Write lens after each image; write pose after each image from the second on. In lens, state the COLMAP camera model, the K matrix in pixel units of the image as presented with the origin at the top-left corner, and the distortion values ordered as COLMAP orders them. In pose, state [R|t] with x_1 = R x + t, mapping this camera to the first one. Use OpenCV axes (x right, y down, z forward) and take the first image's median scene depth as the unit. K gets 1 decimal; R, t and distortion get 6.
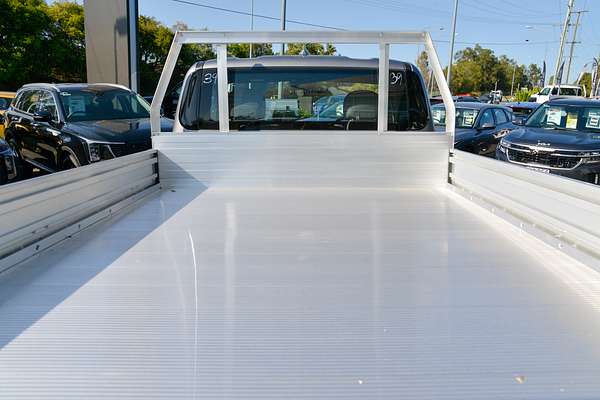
lens RADIAL K [[436.6, 0, 302.8], [0, 436.6, 186.0], [0, 0, 1]] dist [-0.052286, 0.001533]
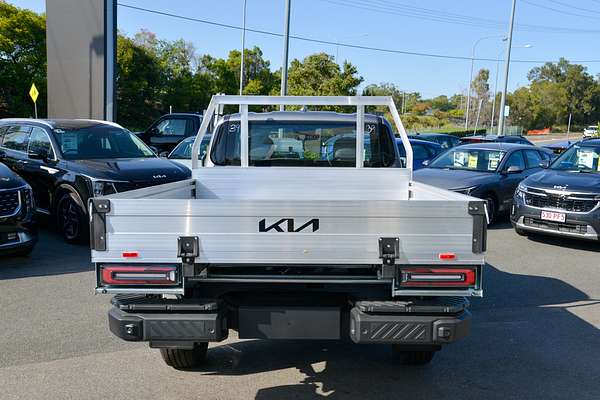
lens RADIAL K [[612.5, 0, 300.0], [0, 612.5, 200.0], [0, 0, 1]] dist [0.088474, 0.003151]
pose [[0.999799, 0.009603, -0.017615, 0.012811], [-0.011195, 0.995639, -0.092614, 0.068379], [0.016649, 0.092792, 0.995546, -0.398948]]
